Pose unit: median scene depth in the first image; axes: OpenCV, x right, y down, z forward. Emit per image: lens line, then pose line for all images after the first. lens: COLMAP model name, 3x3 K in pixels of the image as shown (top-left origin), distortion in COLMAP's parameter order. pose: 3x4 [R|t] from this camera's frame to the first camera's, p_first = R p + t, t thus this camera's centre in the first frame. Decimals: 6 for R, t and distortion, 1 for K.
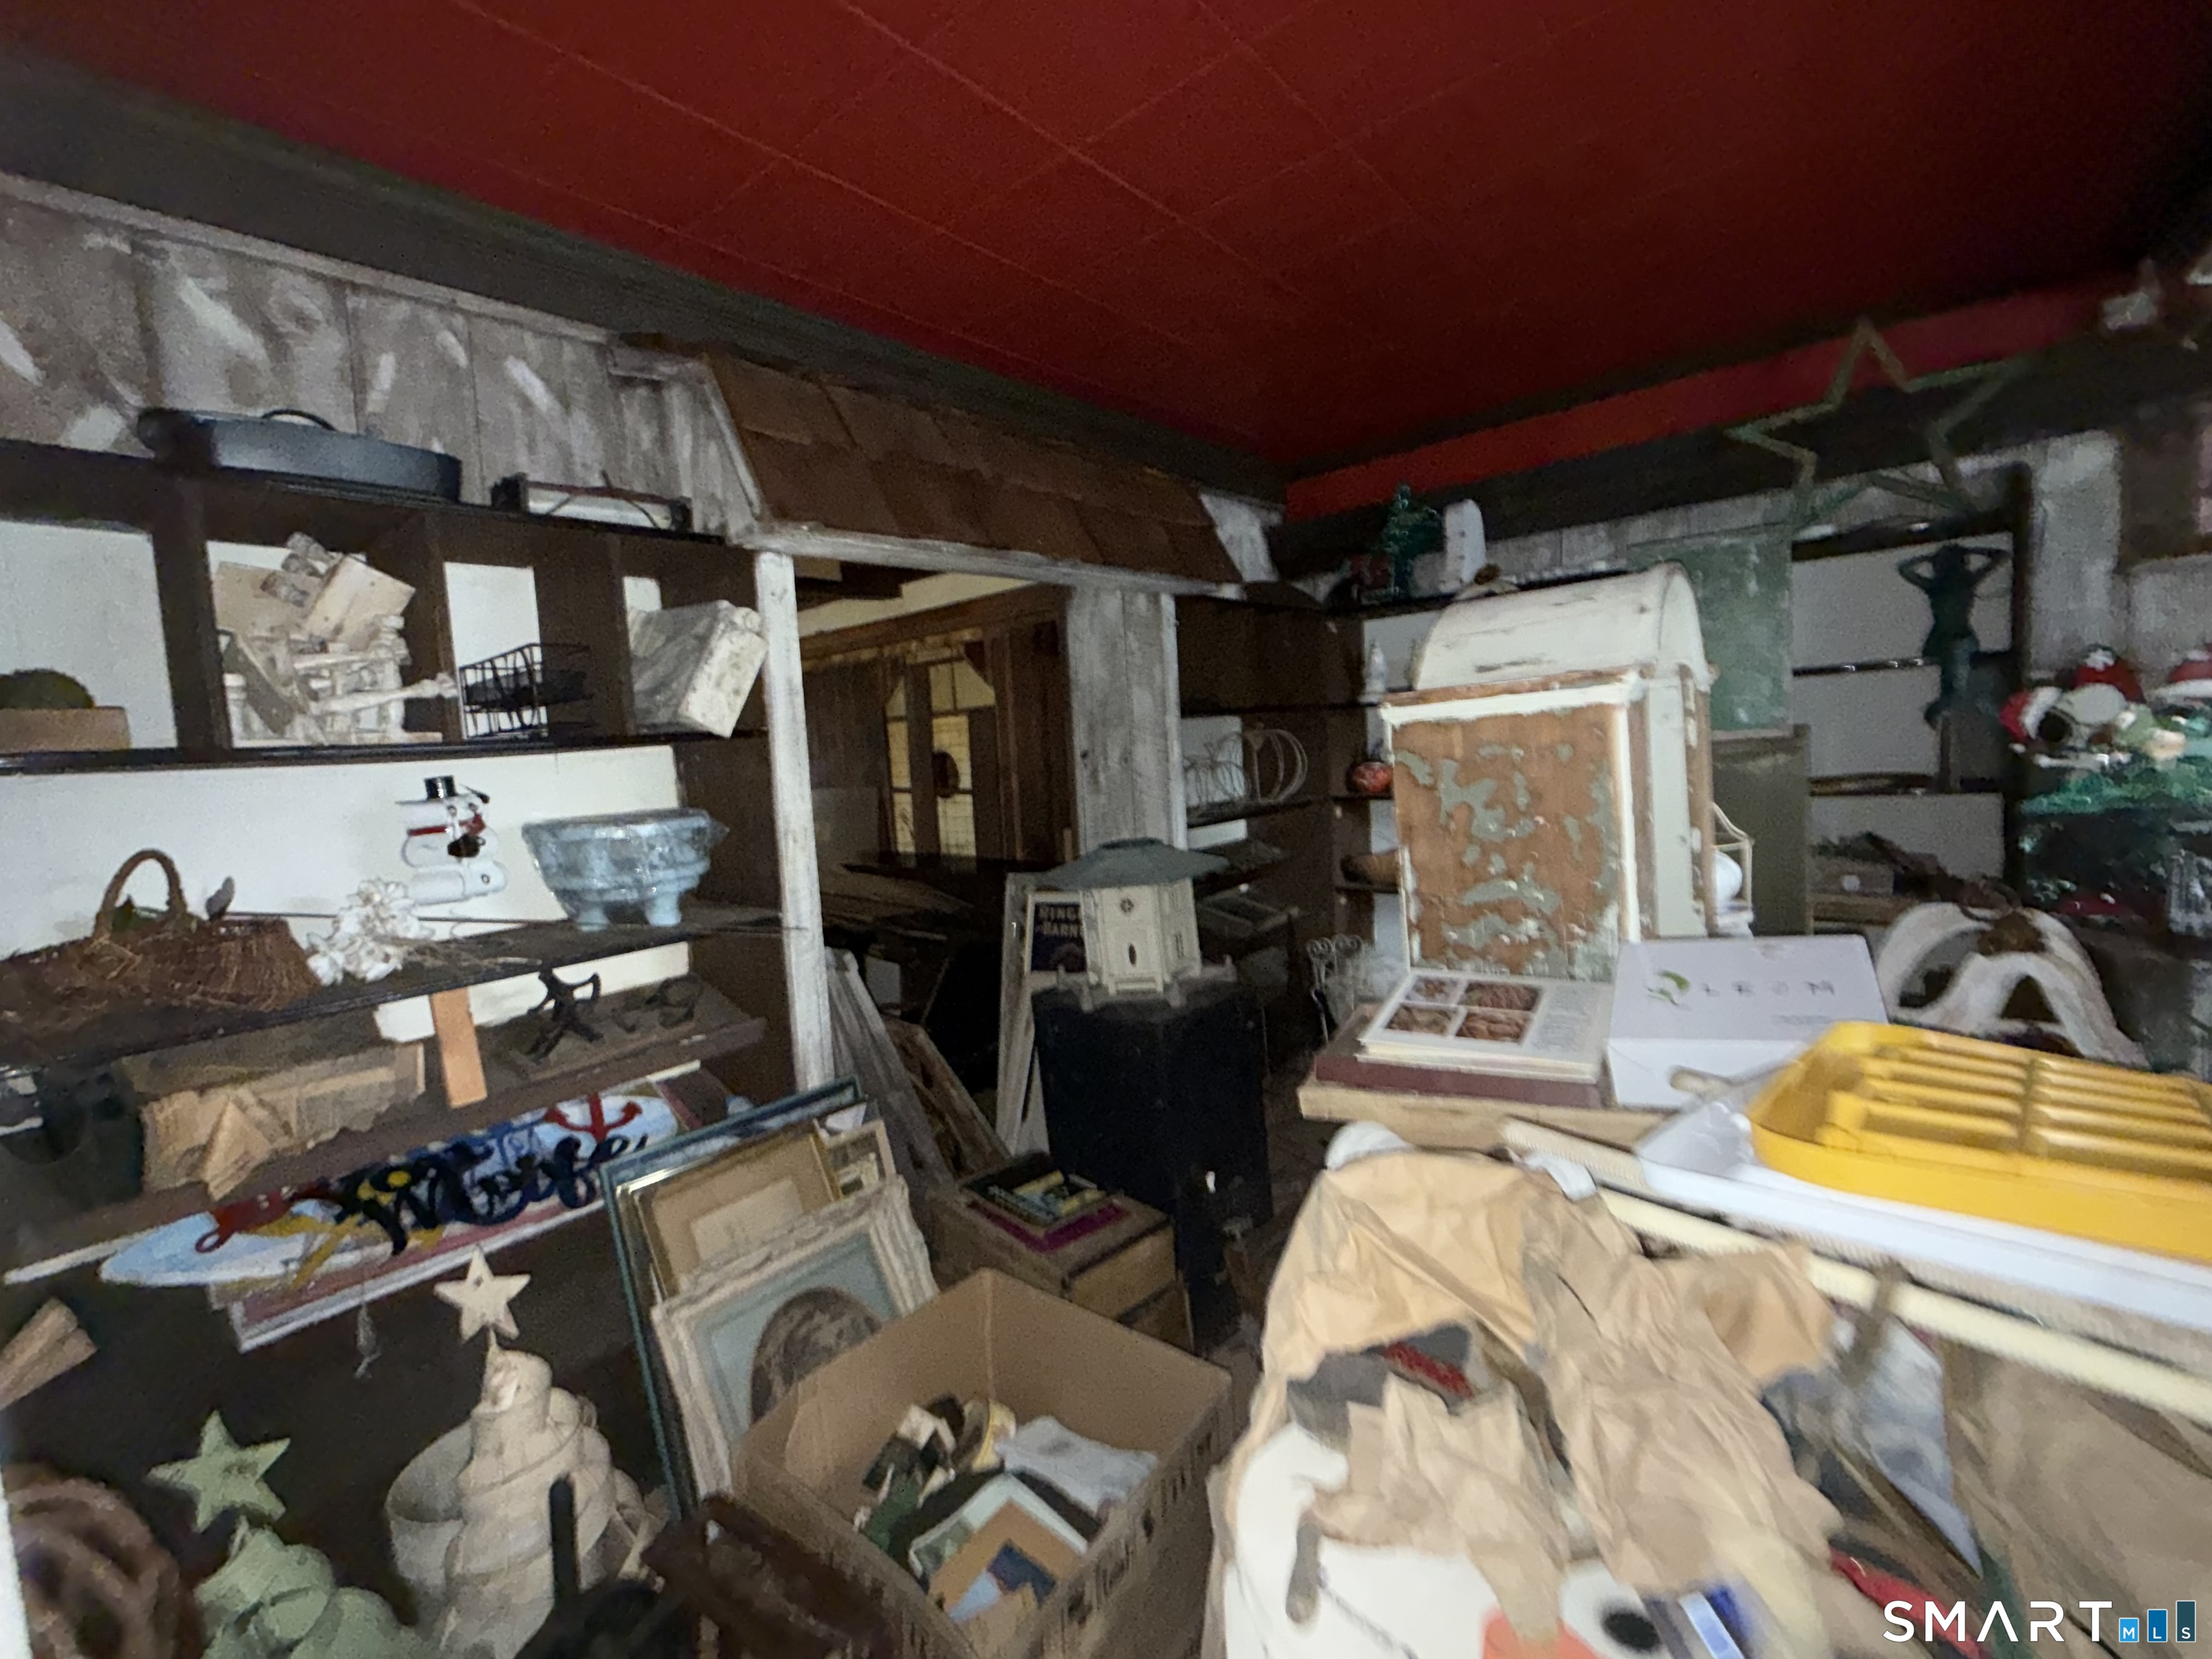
lens RADIAL K [[964.0, 0, 1106.0], [0, 964.0, 829.5], [0, 0, 1]] dist [-0.000656, -0.000413]
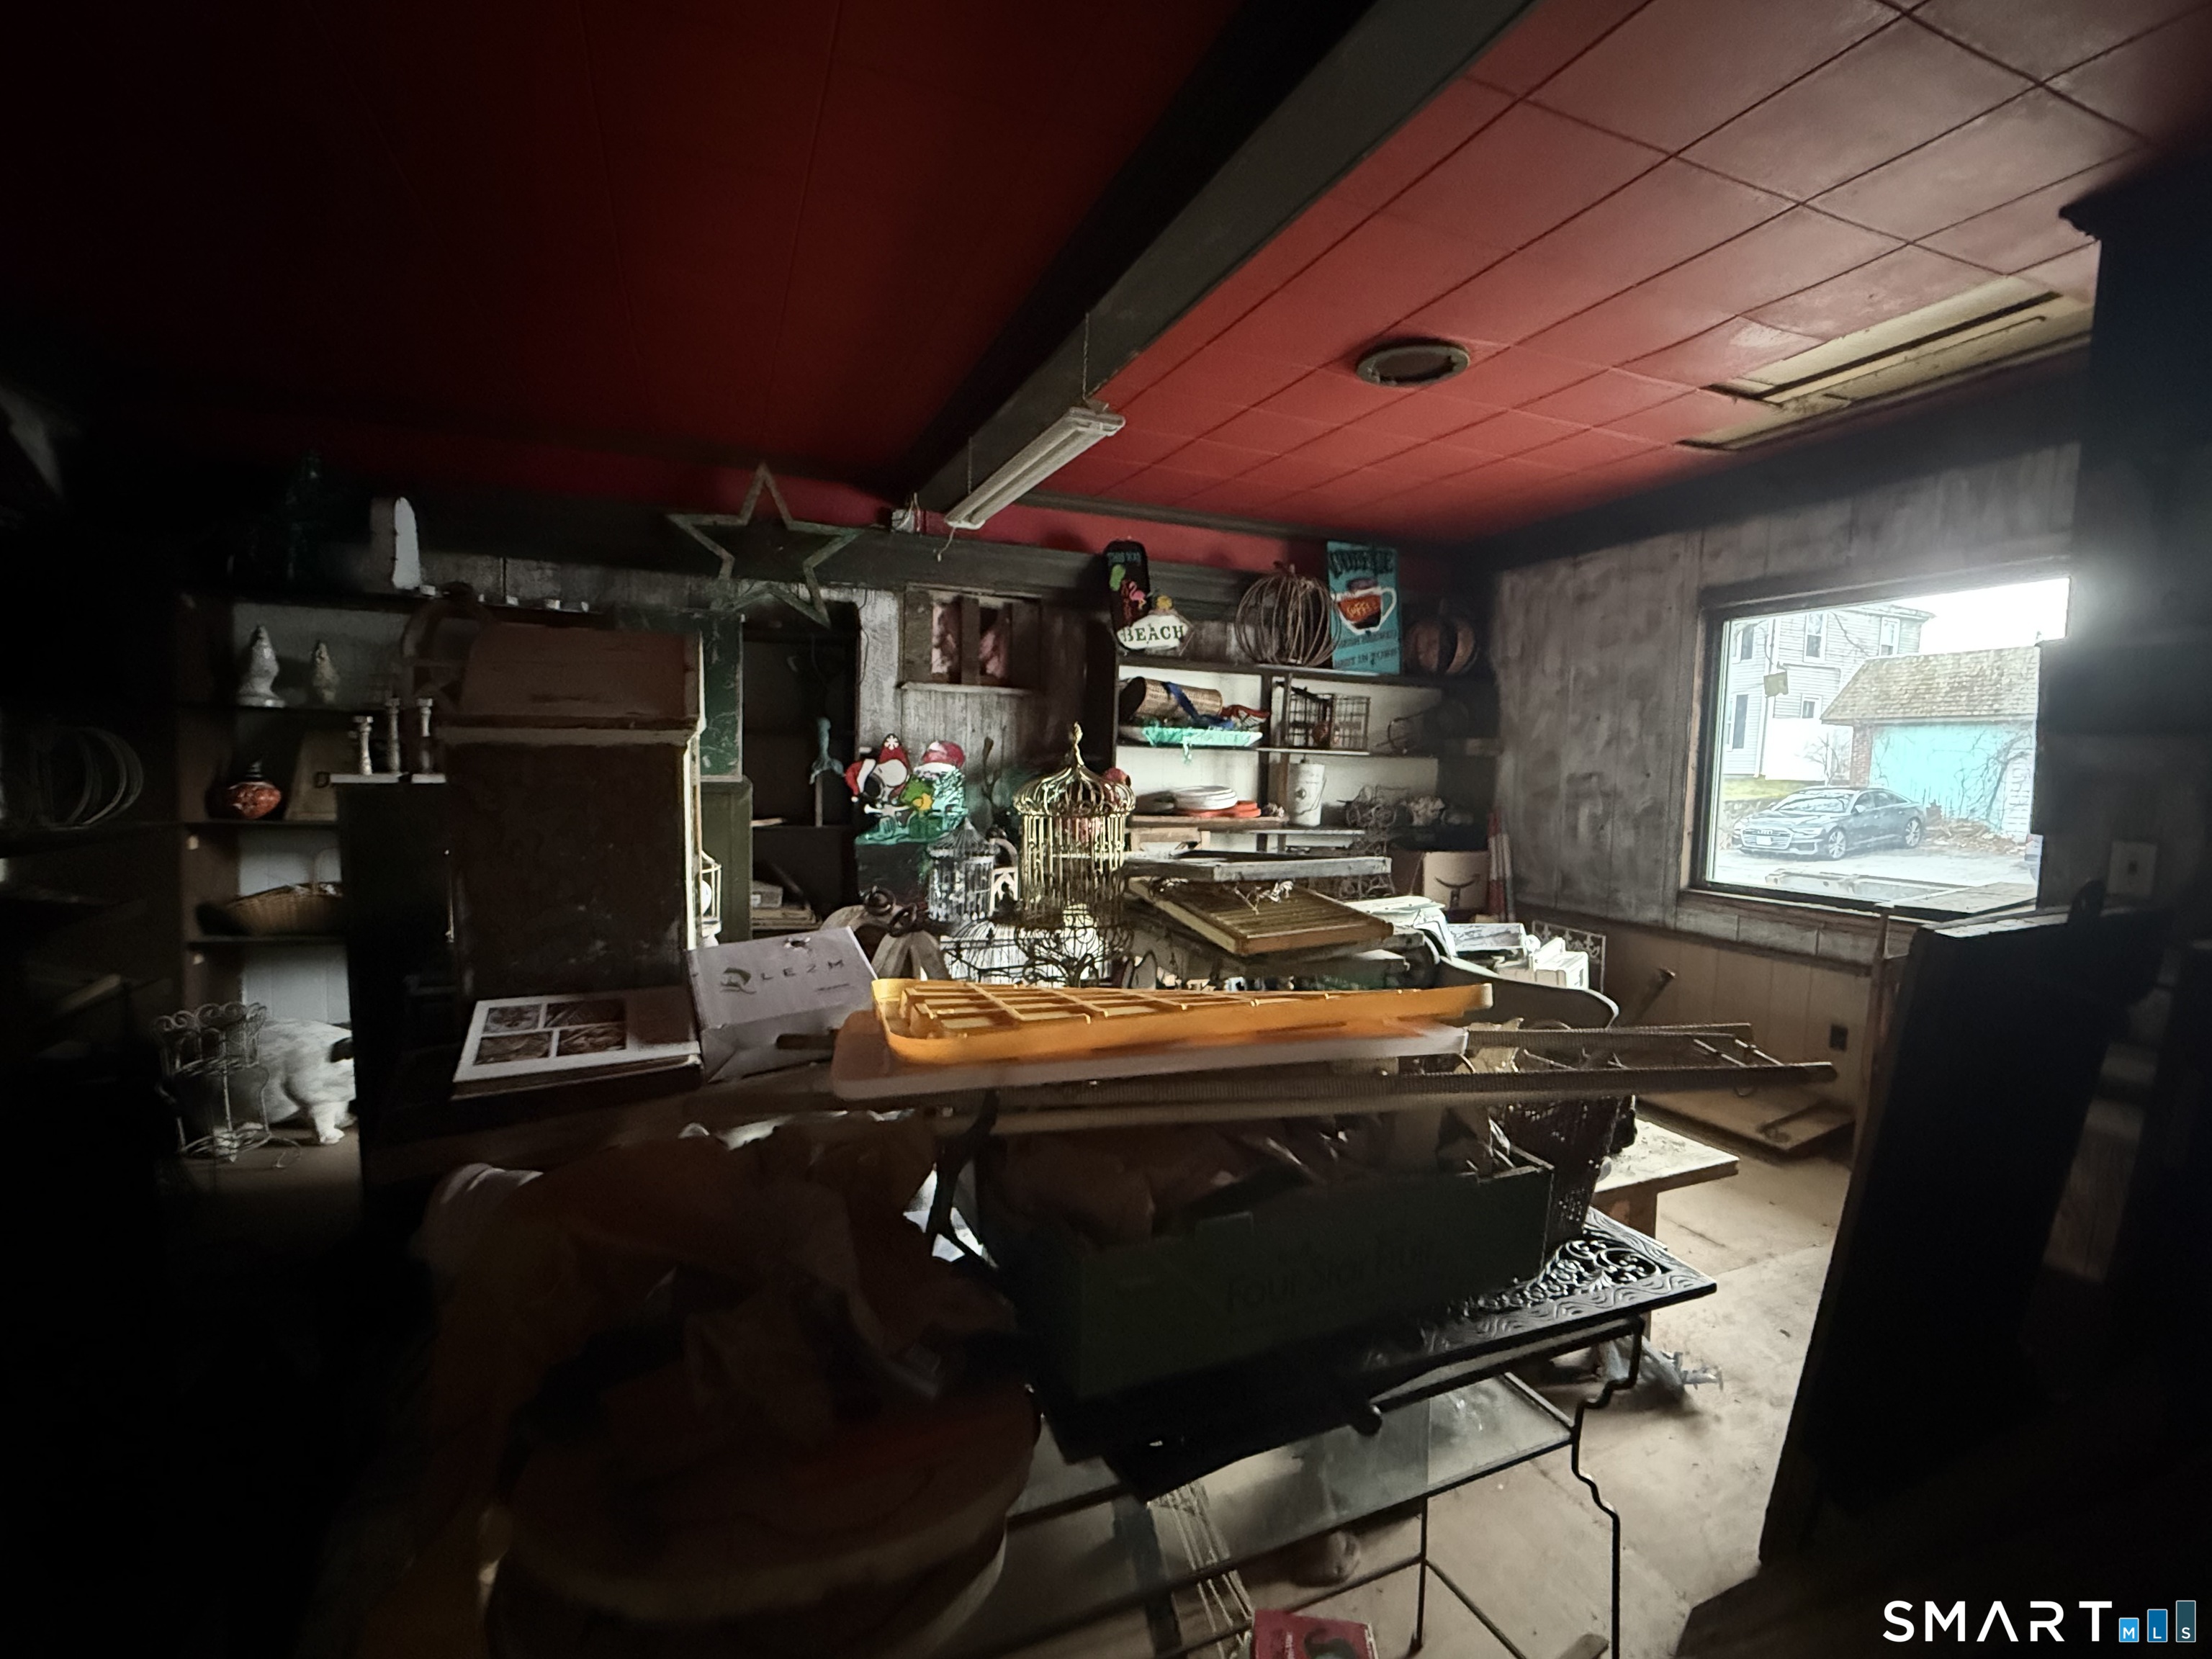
lens RADIAL K [[993.4, 0, 1106.0], [0, 993.4, 829.5], [0, 0, 1]] dist [-0.000026, 0.000152]
pose [[0.457456, 0.018058, 0.889049, -0.193123], [0.017278, 0.999425, -0.029190, 0.009504], [-0.889064, 0.028714, 0.456881, -0.002904]]
